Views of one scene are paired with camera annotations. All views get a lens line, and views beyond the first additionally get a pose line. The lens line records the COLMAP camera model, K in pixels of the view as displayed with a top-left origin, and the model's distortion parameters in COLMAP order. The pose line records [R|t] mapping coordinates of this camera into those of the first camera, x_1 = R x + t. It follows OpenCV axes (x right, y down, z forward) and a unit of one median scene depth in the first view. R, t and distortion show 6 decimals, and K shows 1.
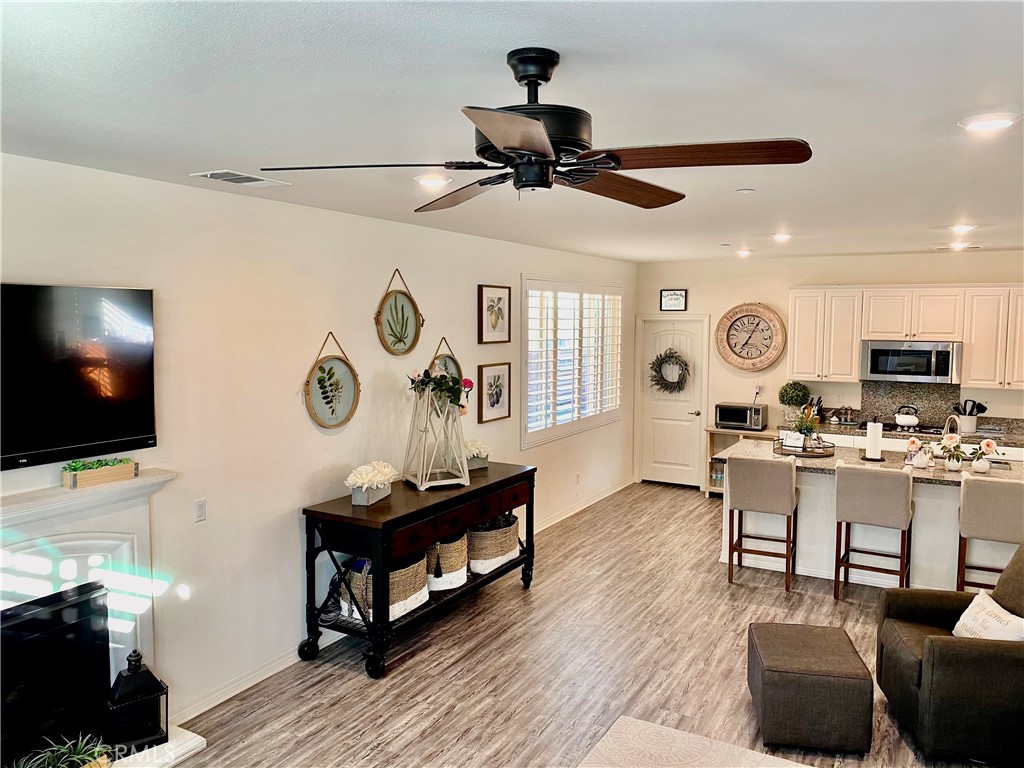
lens RADIAL K [[780.8, 0, 515.2], [0, 780.8, 376.8], [0, 0, 1]] dist [0.059718, -0.064525]
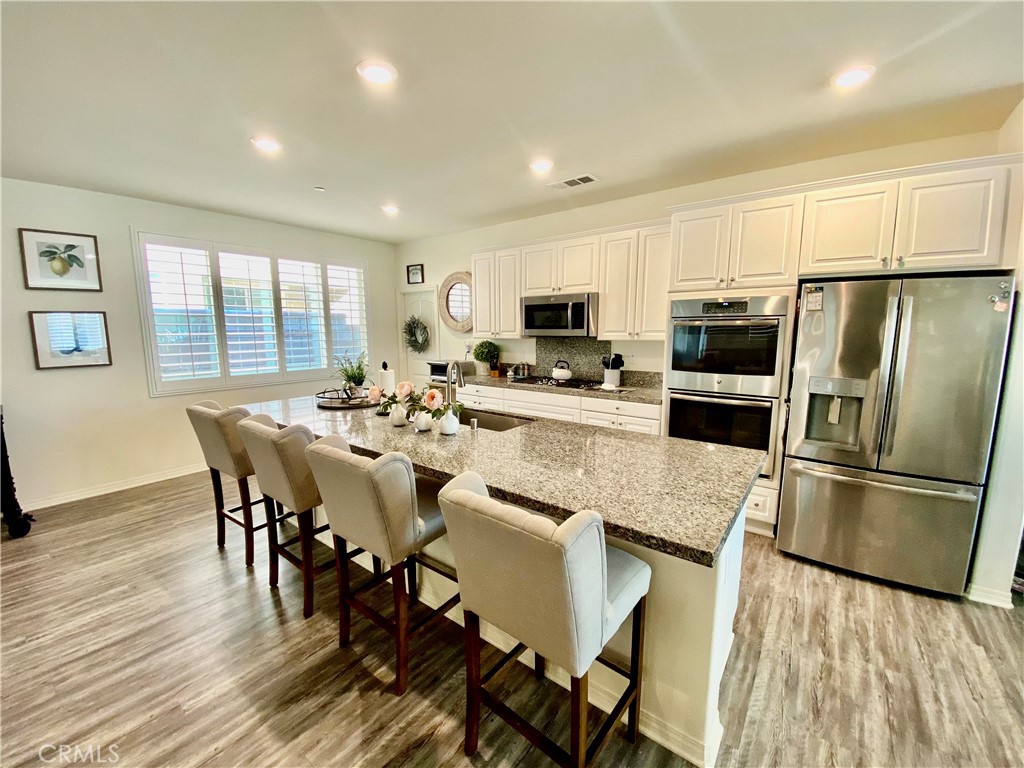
lens RADIAL K [[409.6, 0, 512.0], [0, 409.6, 384.0], [0, 0, 1]] dist [0.026546, -0.026125]
pose [[0.988852, 0.012032, -0.148417, 0.640957], [-0.003779, 0.998437, 0.055760, 0.047692], [0.148856, -0.054577, 0.987352, 0.575866]]
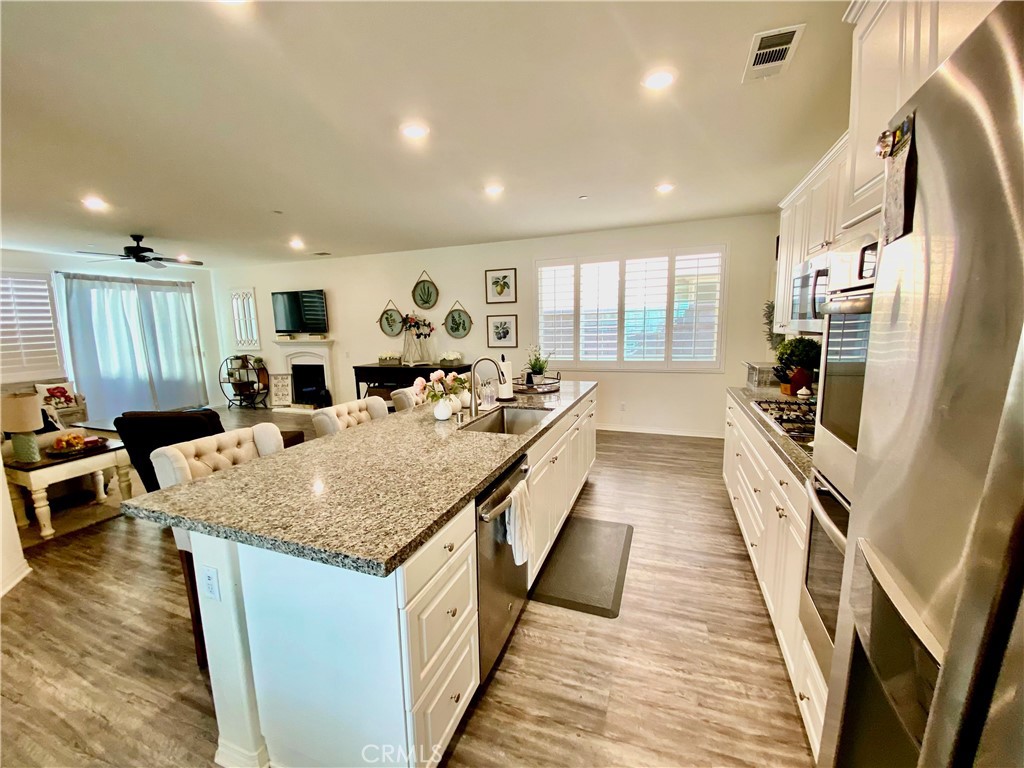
lens RADIAL K [[409.6, 0, 512.0], [0, 409.6, 384.0], [0, 0, 1]] dist [0.026546, -0.026125]
pose [[0.142050, 0.131390, -0.981101, 0.931927], [-0.054903, 0.990672, 0.124722, 0.021933], [0.988336, 0.036149, 0.147939, 0.916710]]
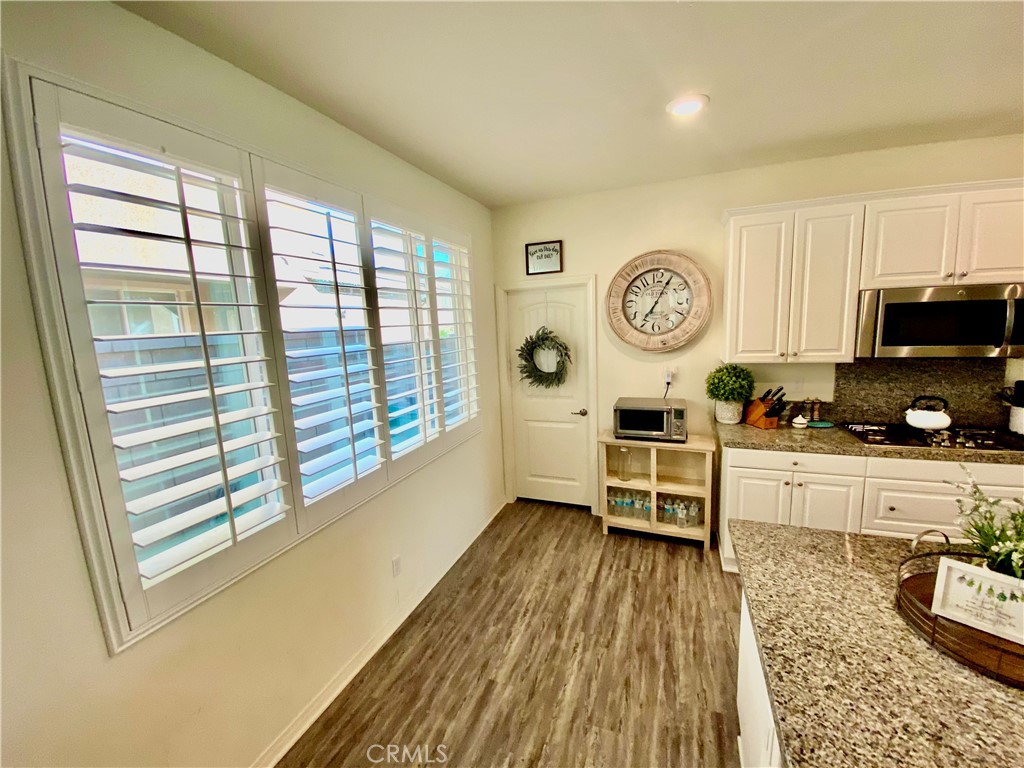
lens RADIAL K [[409.6, 0, 512.0], [0, 409.6, 384.0], [0, 0, 1]] dist [0.026546, -0.026125]
pose [[0.989699, -0.069642, 0.125086, 0.172689], [0.061183, 0.995652, 0.070243, -0.017821], [-0.129434, -0.061866, 0.989656, 0.911391]]
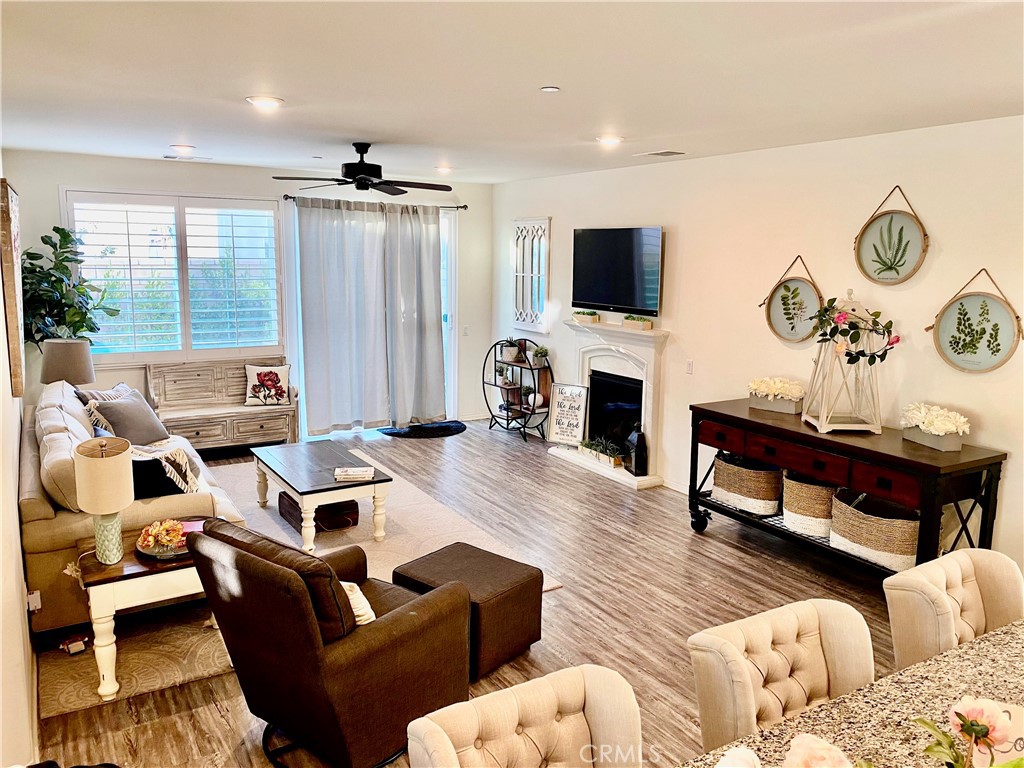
lens RADIAL K [[780.8, 0, 515.2], [0, 780.8, 376.8], [0, 0, 1]] dist [0.059718, -0.064525]
pose [[-0.495803, 0.125837, -0.859270, 0.713607], [-0.085116, 0.977641, 0.192284, -0.052620], [0.864254, 0.168472, -0.474007, 0.915276]]
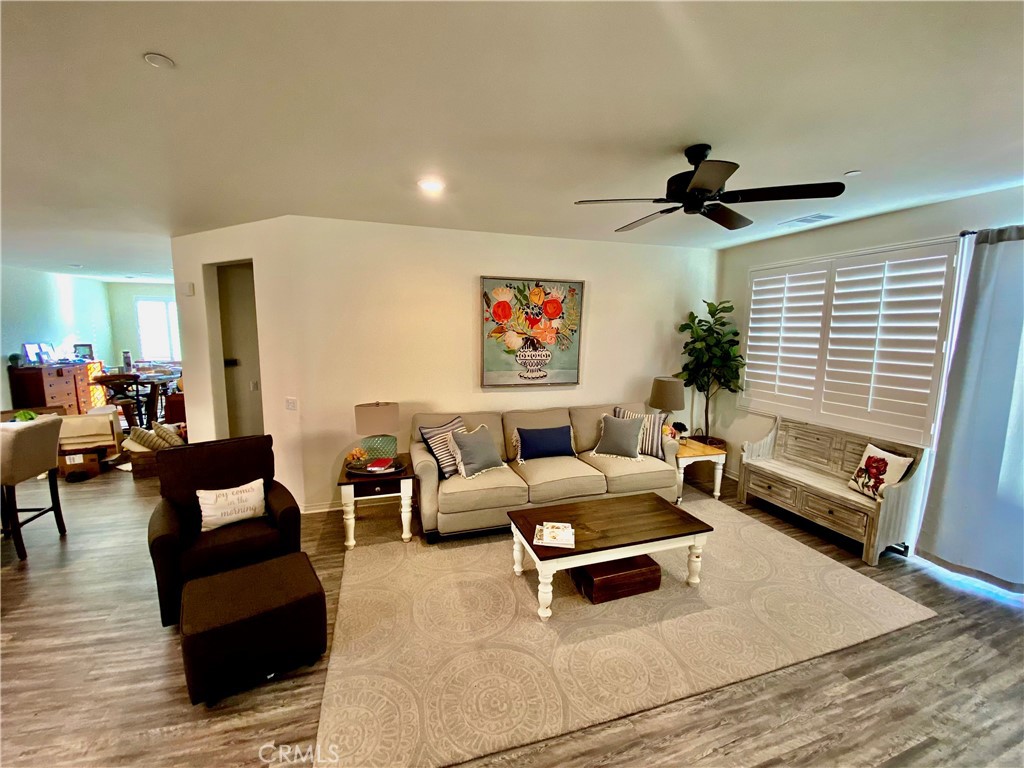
lens RADIAL K [[405.2, 0, 508.4], [0, 405.2, 389.6], [0, 0, 1]] dist [0.049958, -0.033708]
pose [[-0.722916, -0.109525, 0.682200, -0.132903], [0.042501, 0.978437, 0.202123, -0.004051], [-0.689628, 0.175112, -0.702673, 0.684671]]
